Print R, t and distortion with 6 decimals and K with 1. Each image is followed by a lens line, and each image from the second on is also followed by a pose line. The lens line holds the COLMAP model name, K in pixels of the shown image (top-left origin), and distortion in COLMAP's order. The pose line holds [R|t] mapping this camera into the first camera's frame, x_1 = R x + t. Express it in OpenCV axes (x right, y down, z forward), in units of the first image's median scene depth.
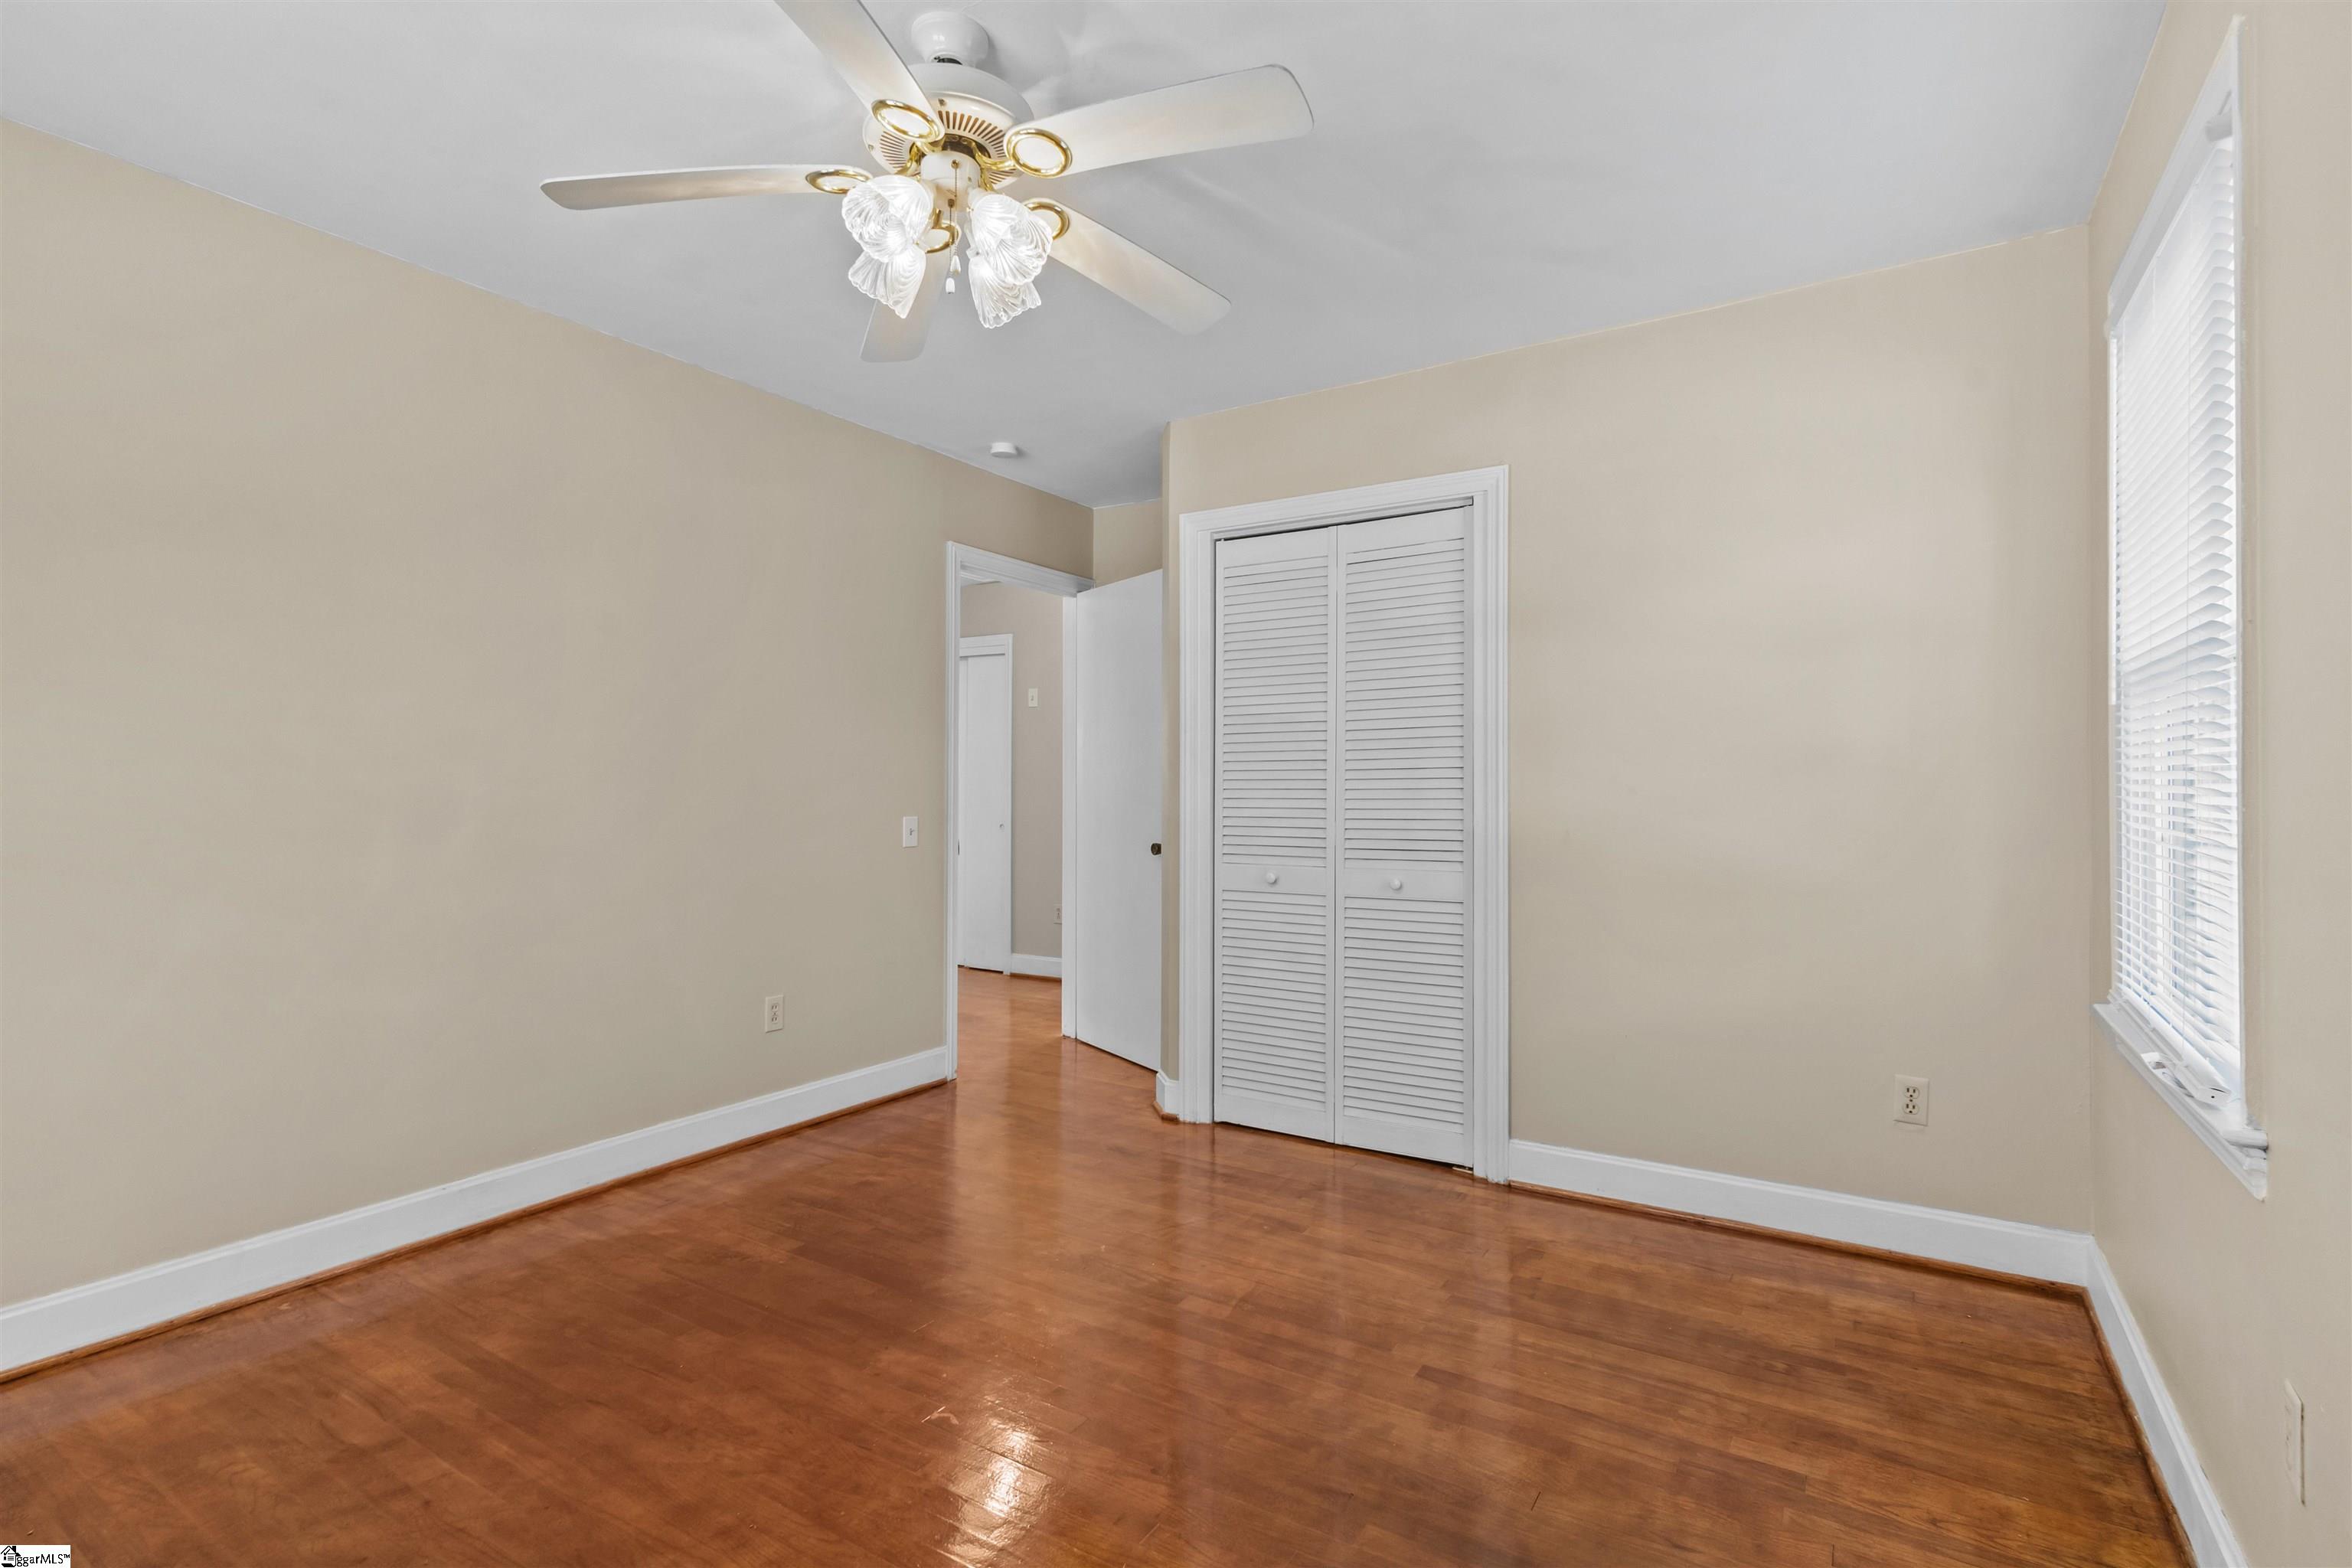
lens RADIAL K [[1107.1, 0, 1178.9], [0, 1107.1, 788.7], [0, 0, 1]] dist [0.006713, -0.000372]
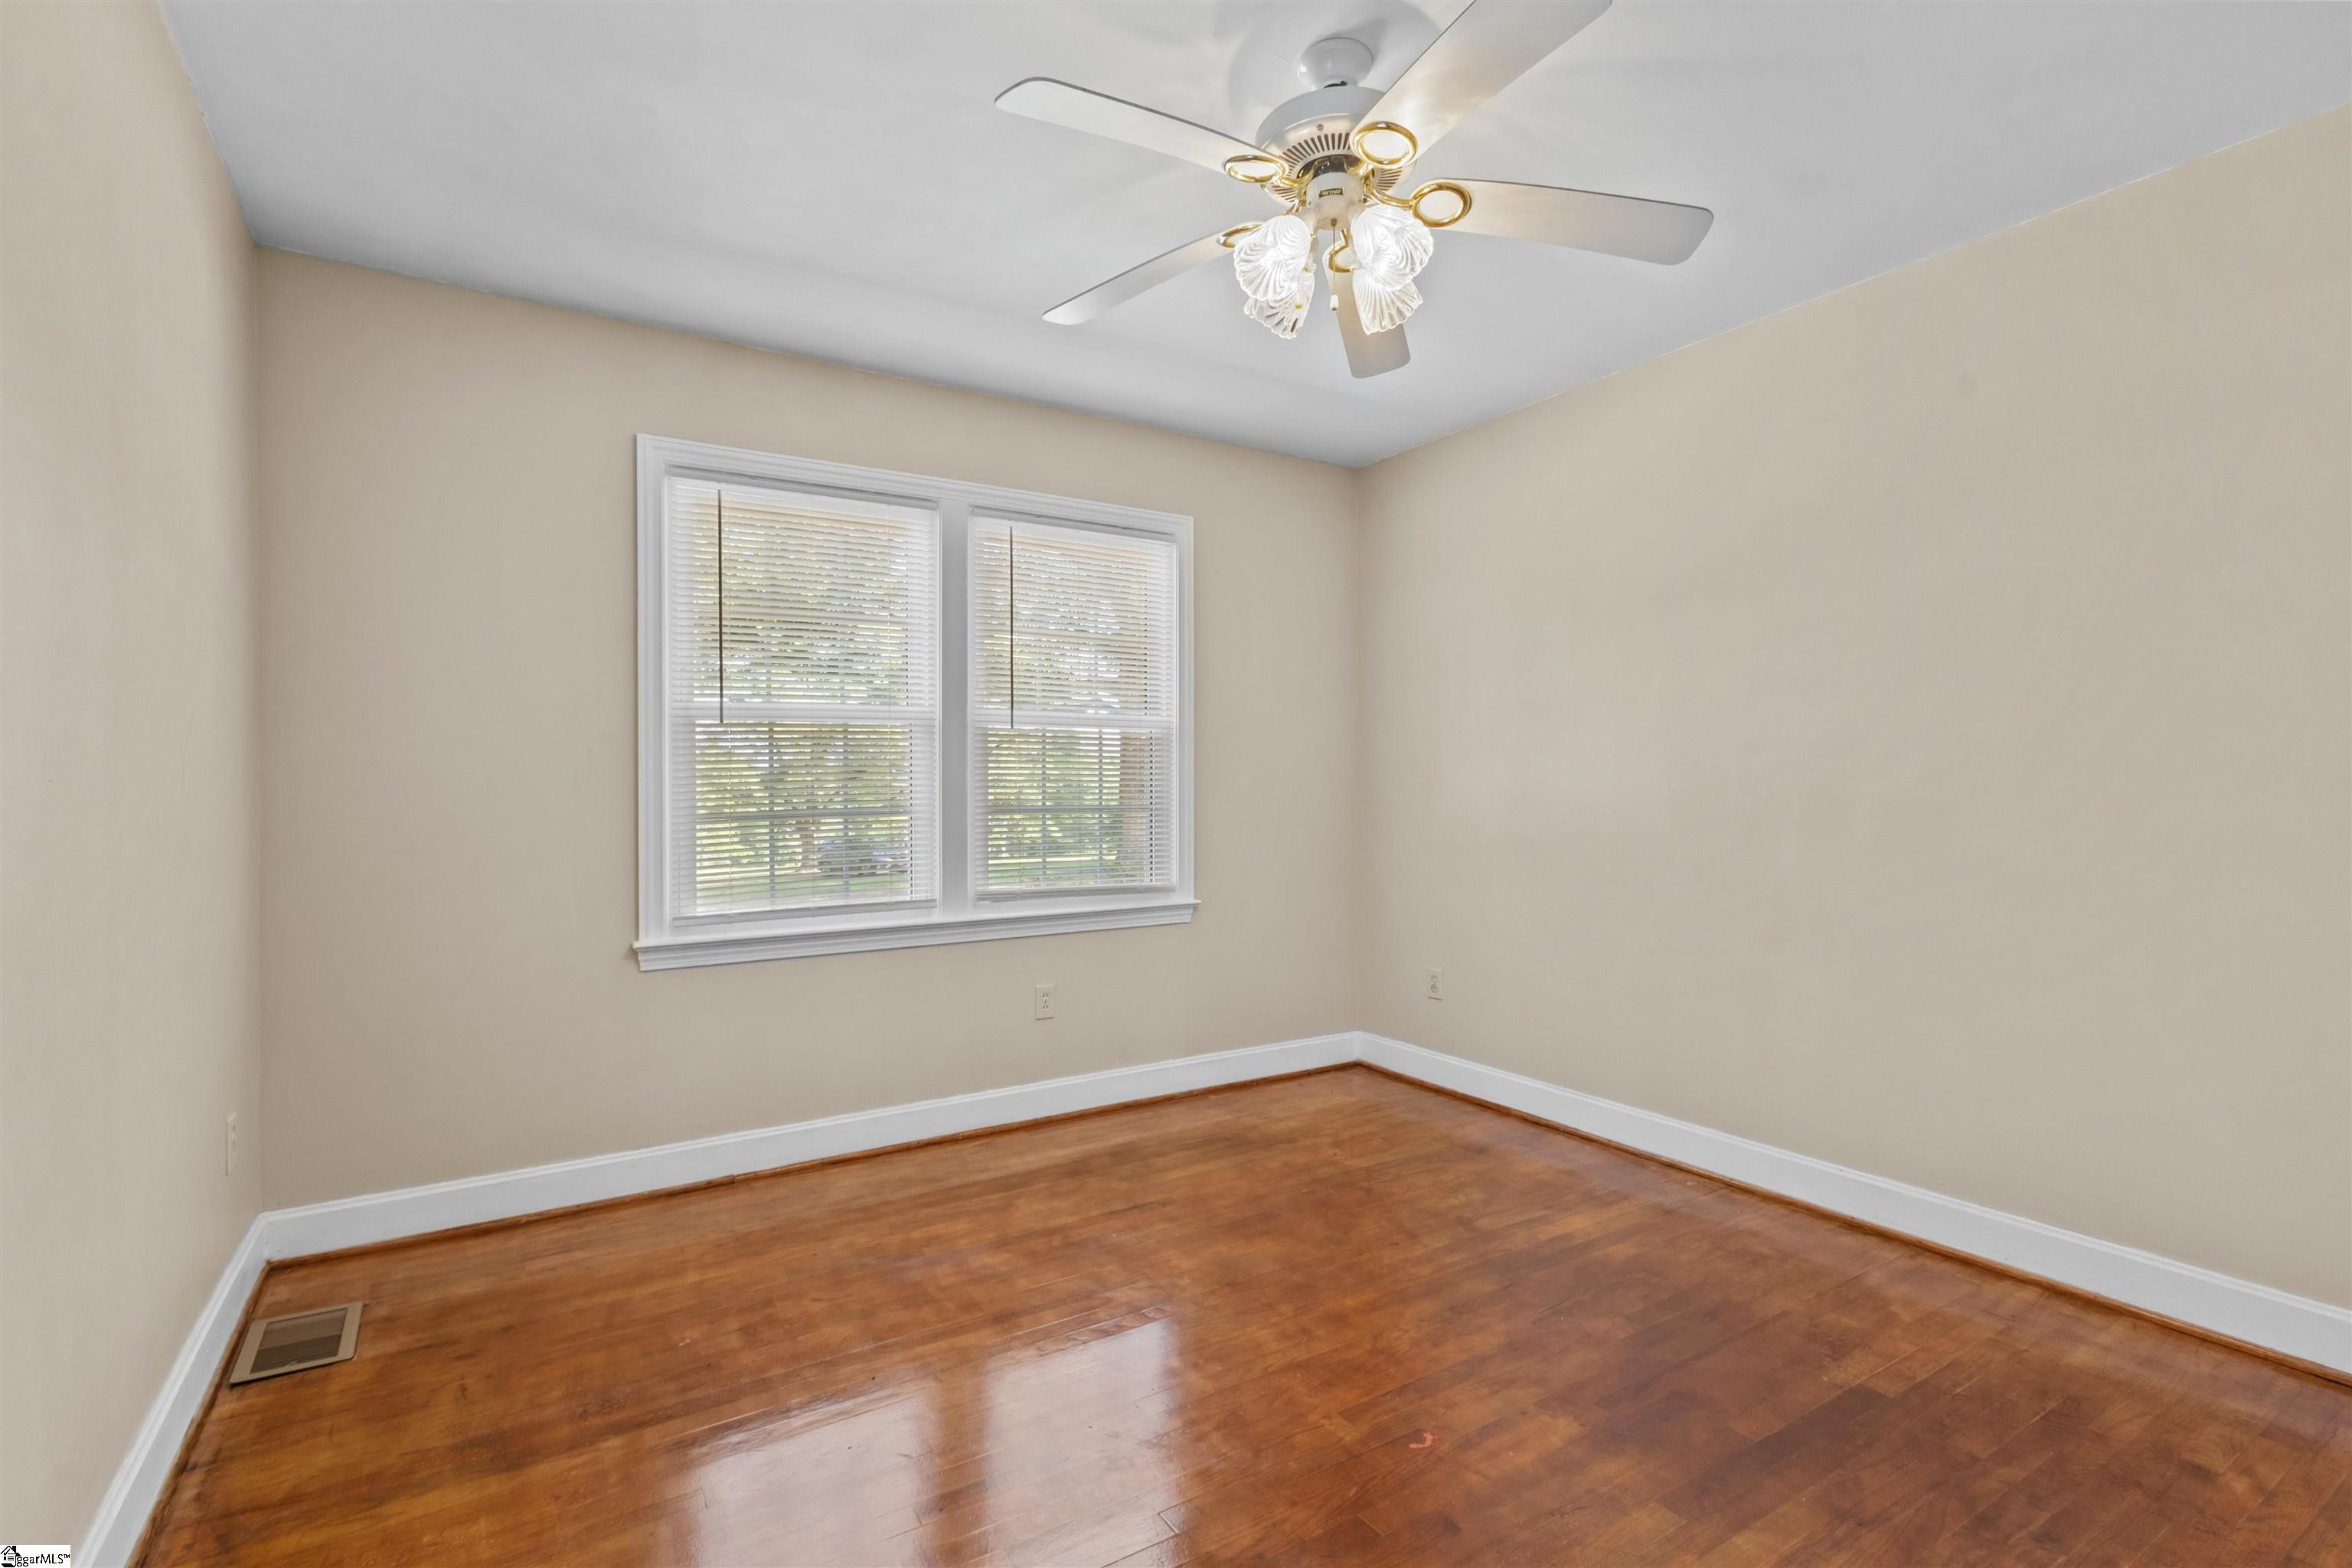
lens RADIAL K [[1096.7, 0, 1176.0], [0, 1096.7, 784.0], [0, 0, 1]] dist [0.017109, -0.000154]
pose [[-0.424364, 0.003631, -0.905484, 0.570534], [-0.000524, 0.999991, 0.004255, -0.005480], [0.905492, 0.002280, -0.424358, 0.925801]]
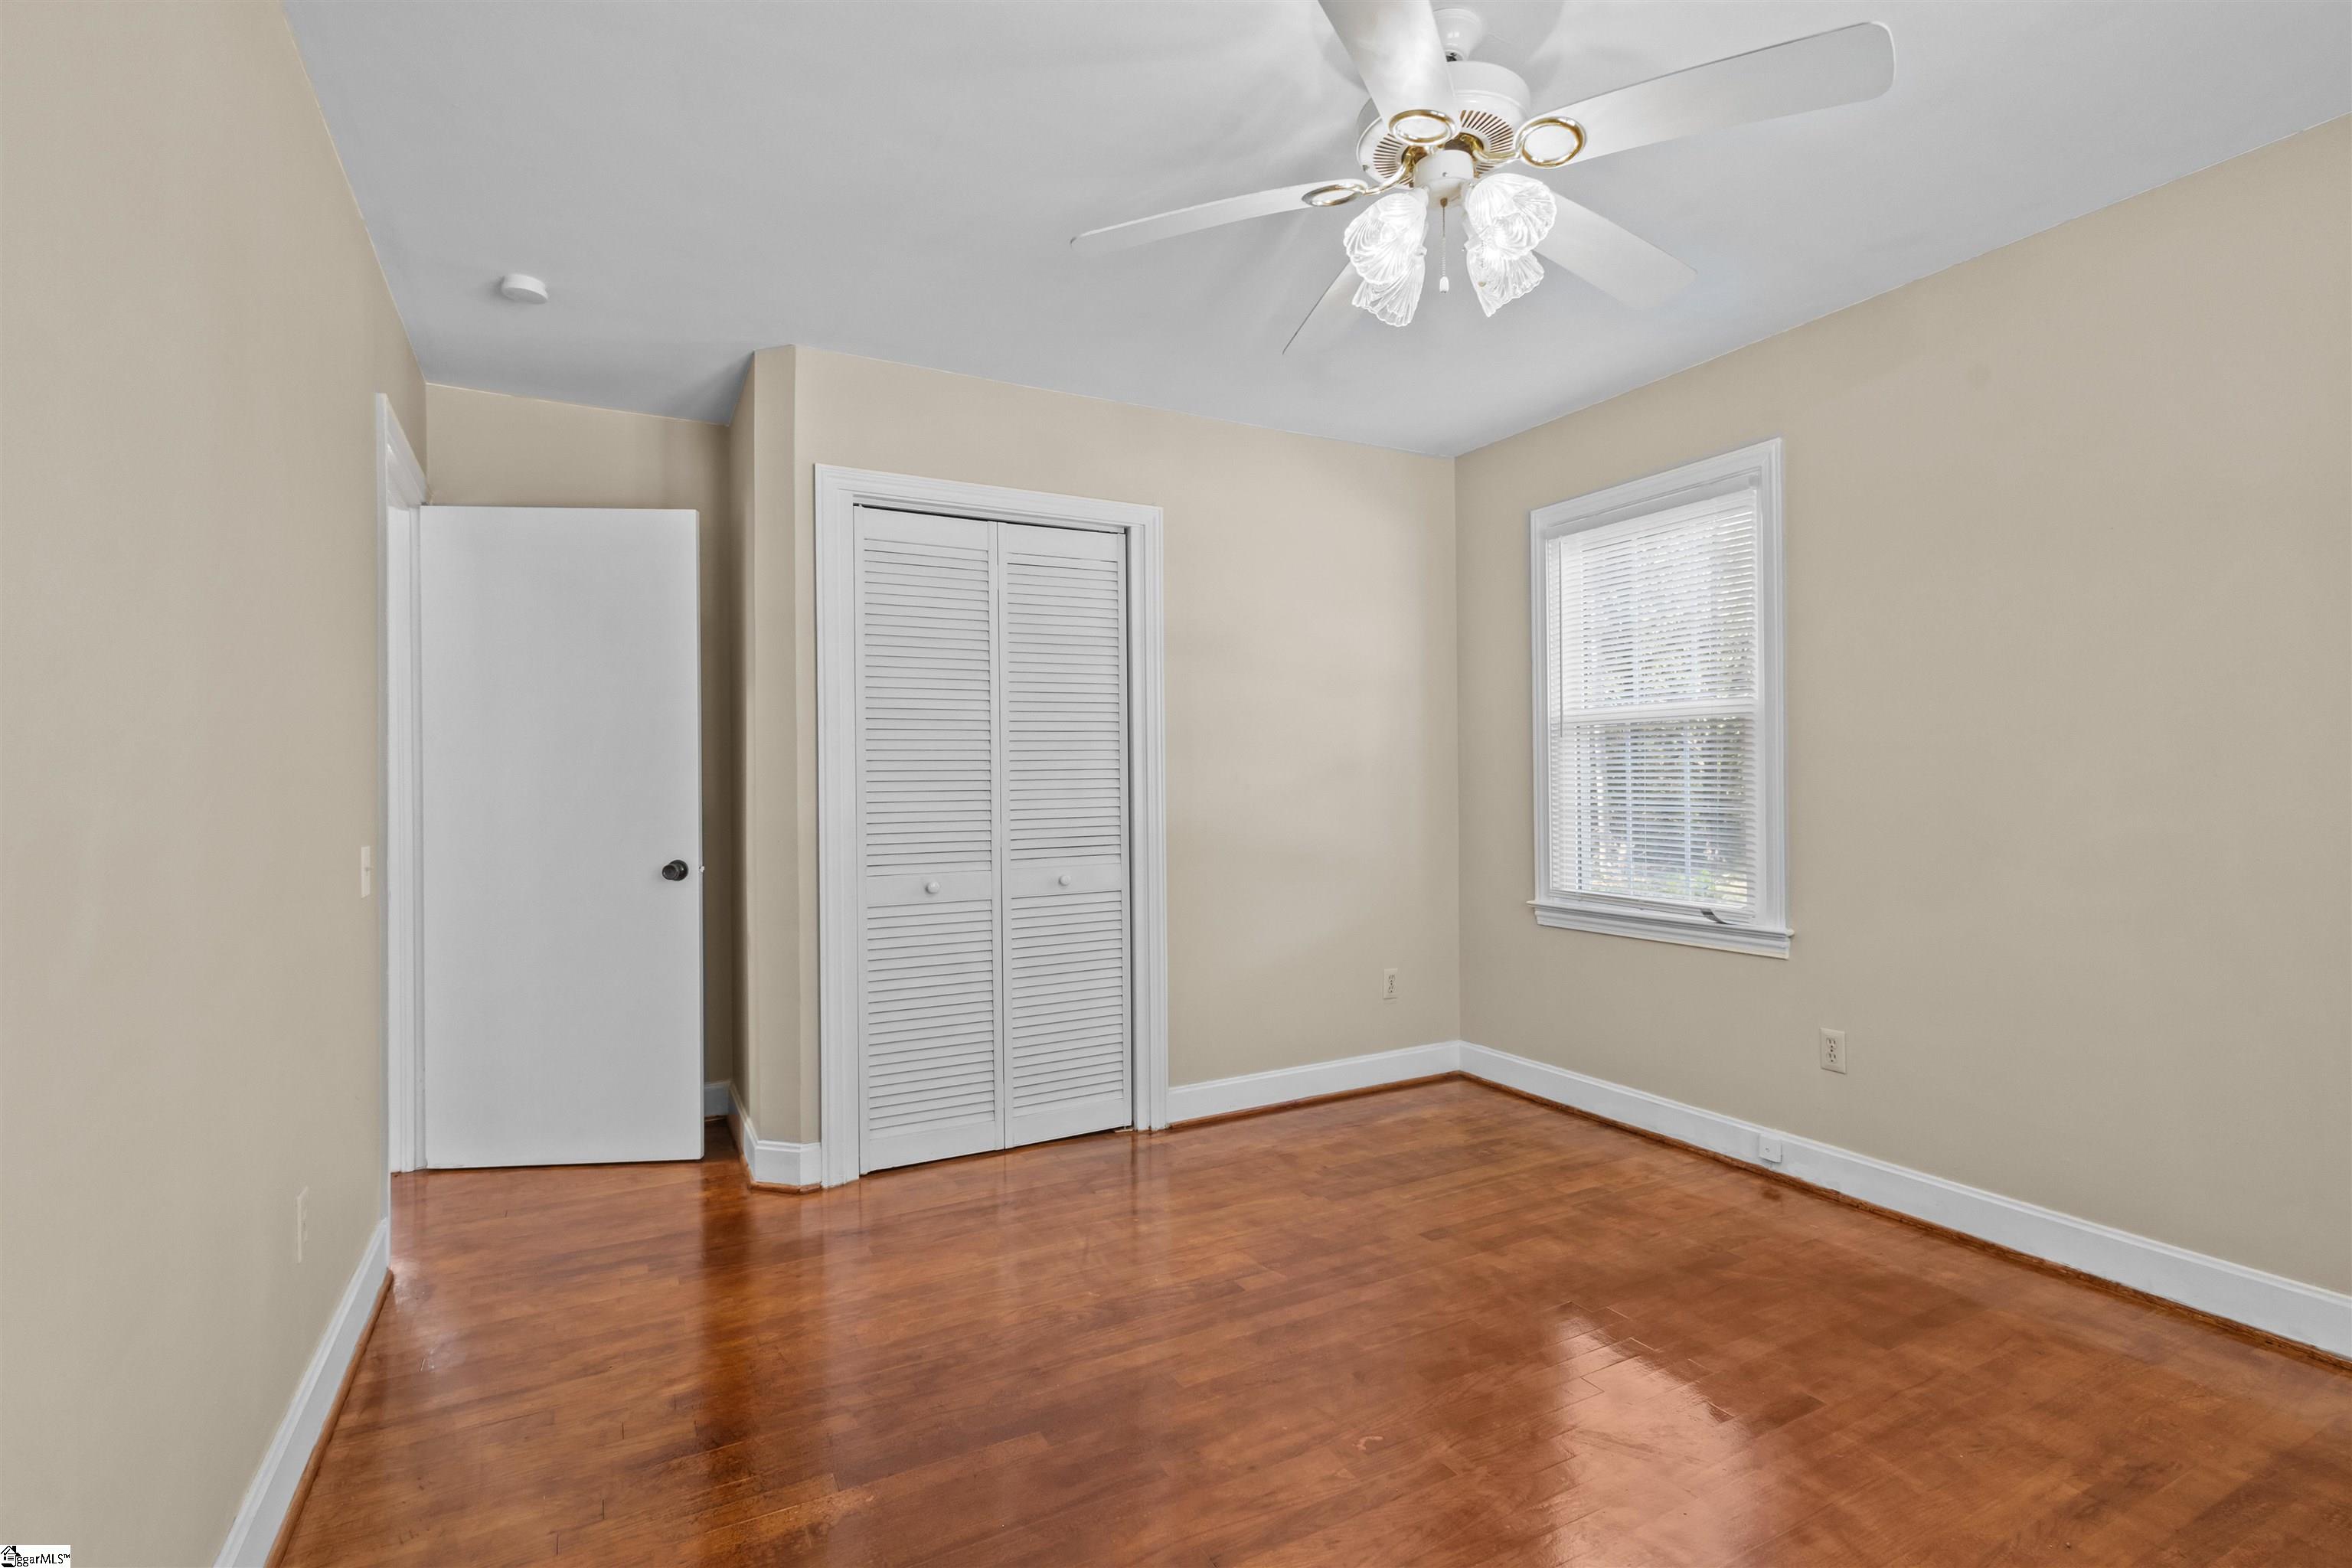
lens RADIAL K [[1107.1, 0, 1178.9], [0, 1107.1, 788.7], [0, 0, 1]] dist [0.006713, -0.000372]
pose [[0.488214, -0.011771, 0.872644, -0.861243], [0.011992, 0.999905, 0.006778, -0.007419], [-0.872641, 0.007155, 0.488309, 0.510527]]
